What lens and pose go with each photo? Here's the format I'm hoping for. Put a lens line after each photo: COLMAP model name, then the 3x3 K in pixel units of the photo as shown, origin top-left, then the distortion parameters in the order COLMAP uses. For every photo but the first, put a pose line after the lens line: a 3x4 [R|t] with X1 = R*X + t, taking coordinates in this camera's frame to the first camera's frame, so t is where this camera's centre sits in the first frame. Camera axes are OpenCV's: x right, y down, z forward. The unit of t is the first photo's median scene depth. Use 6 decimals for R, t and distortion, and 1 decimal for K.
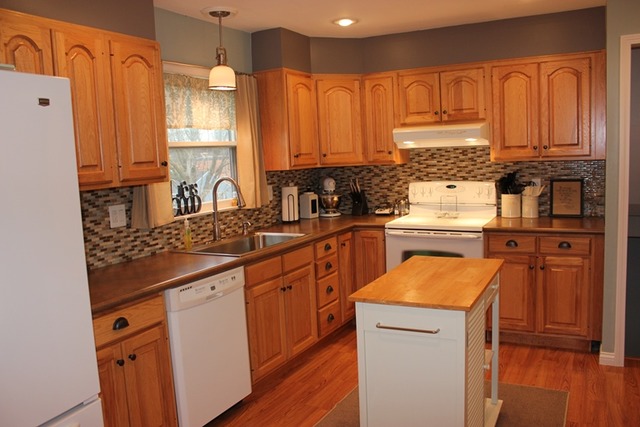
lens RADIAL K [[538.7, 0, 325.9], [0, 538.7, 215.9], [0, 0, 1]] dist [-0.137217, 0.095229]
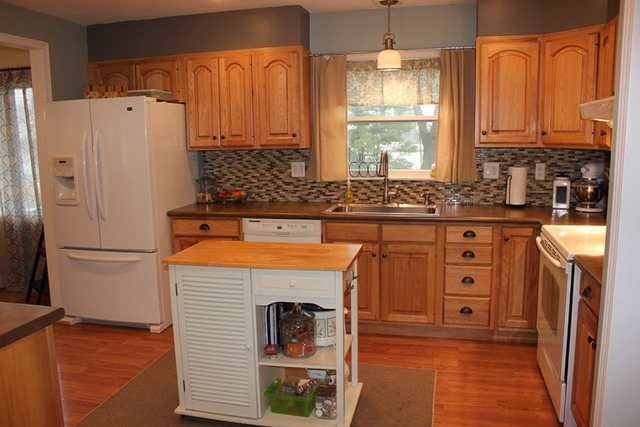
lens RADIAL K [[538.7, 0, 324.4], [0, 538.7, 219.2], [0, 0, 1]] dist [-0.137217, 0.095229]
pose [[0.243184, 0.196200, -0.949930, 0.972734], [-0.105259, 0.978884, 0.175233, -0.122505], [0.964252, 0.057375, 0.258701, 0.644406]]
